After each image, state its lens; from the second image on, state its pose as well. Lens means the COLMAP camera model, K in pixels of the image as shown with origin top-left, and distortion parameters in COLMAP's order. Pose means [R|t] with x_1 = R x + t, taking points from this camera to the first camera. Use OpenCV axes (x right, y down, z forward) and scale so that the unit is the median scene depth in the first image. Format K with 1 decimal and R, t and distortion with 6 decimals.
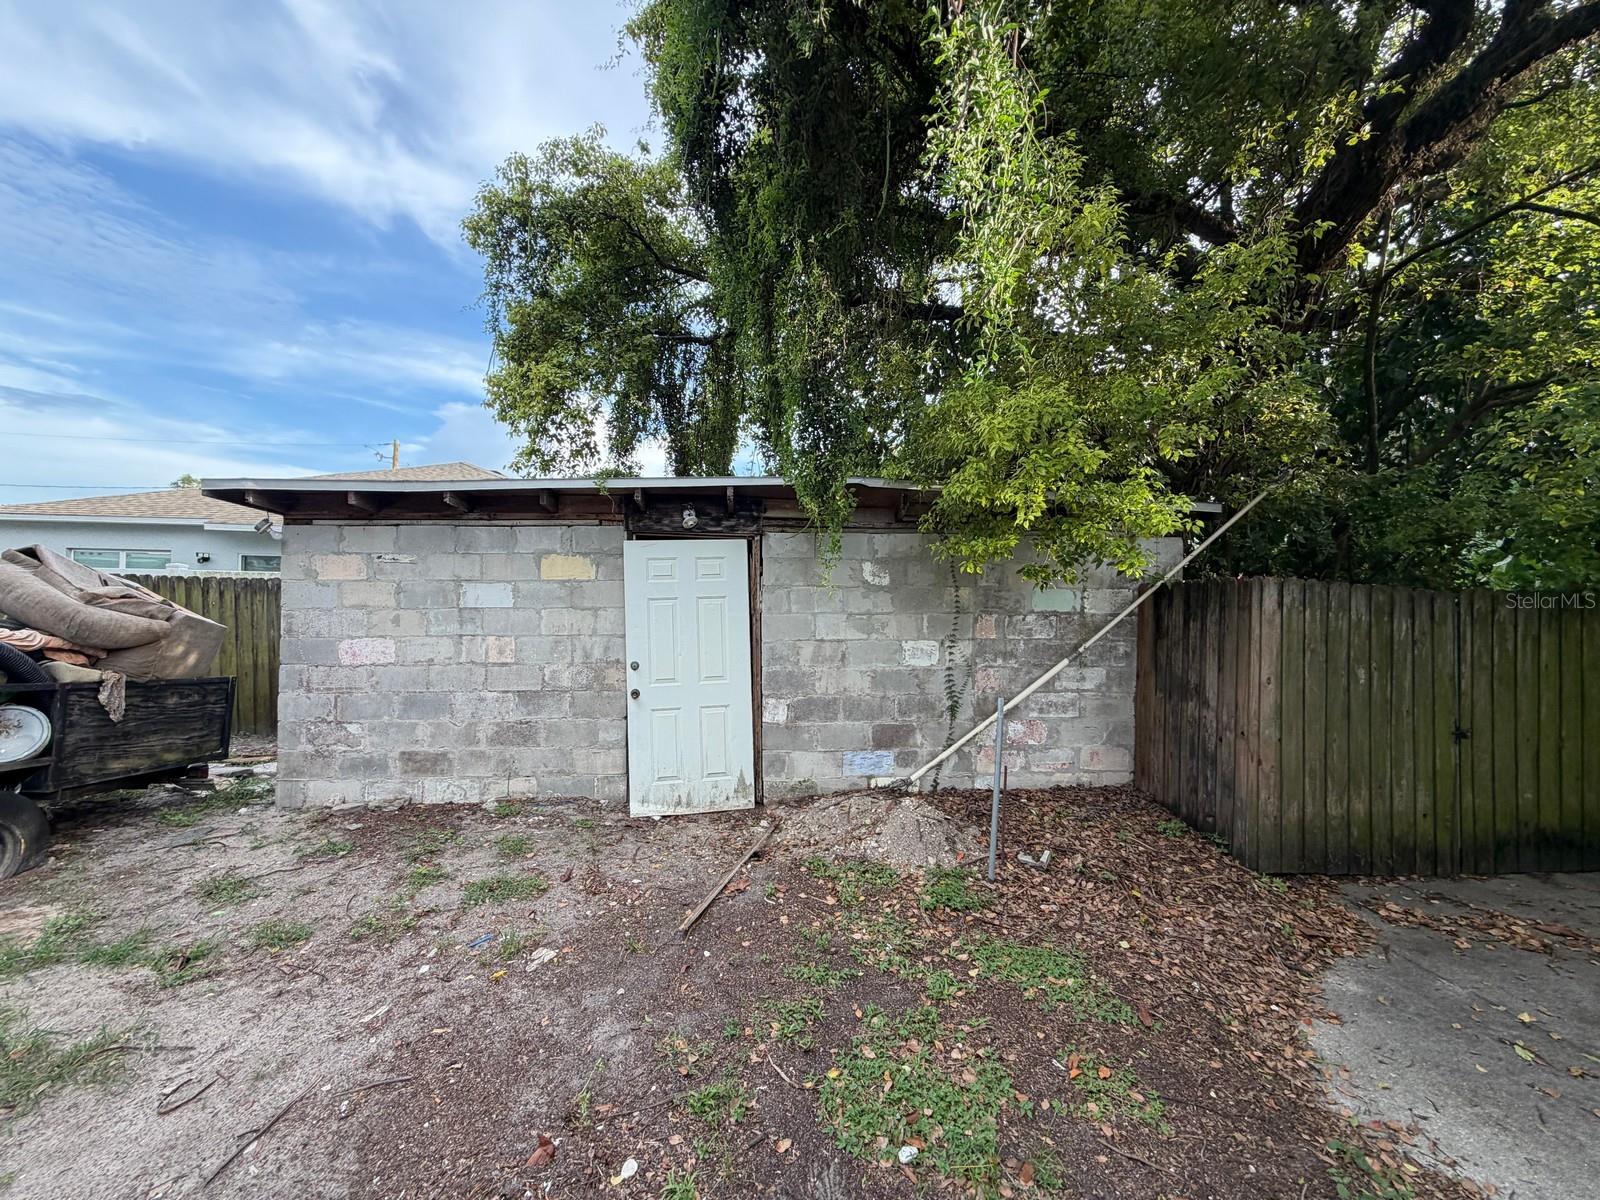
lens RADIAL K [[641.1, 0, 800.8], [0, 641.1, 608.1], [0, 0, 1]] dist [-0.001376, 0.000599]
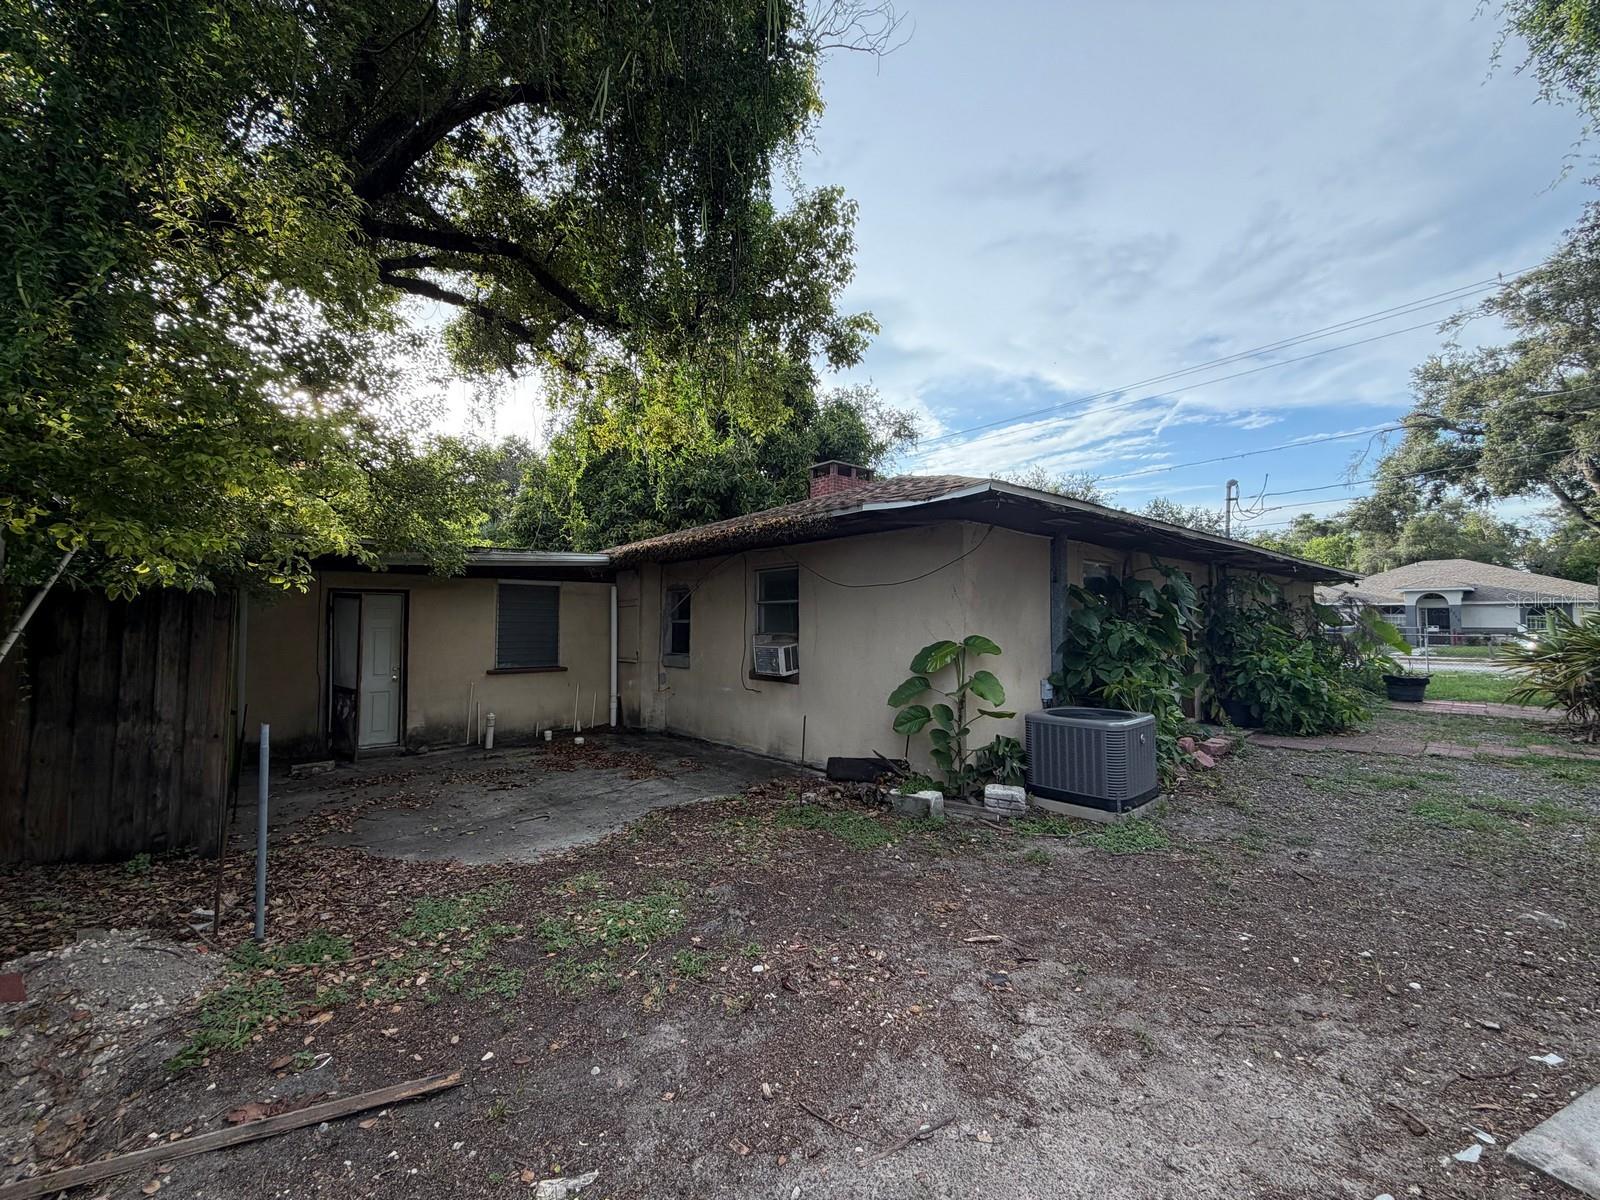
lens RADIAL K [[641.1, 0, 799.0], [0, 641.1, 594.3], [0, 0, 1]] dist [-0.001376, 0.000599]
pose [[-0.569945, 0.023531, 0.821346, -0.671094], [-0.008637, 0.999363, -0.034624, -0.009675], [-0.821638, -0.026828, -0.569379, 0.741270]]
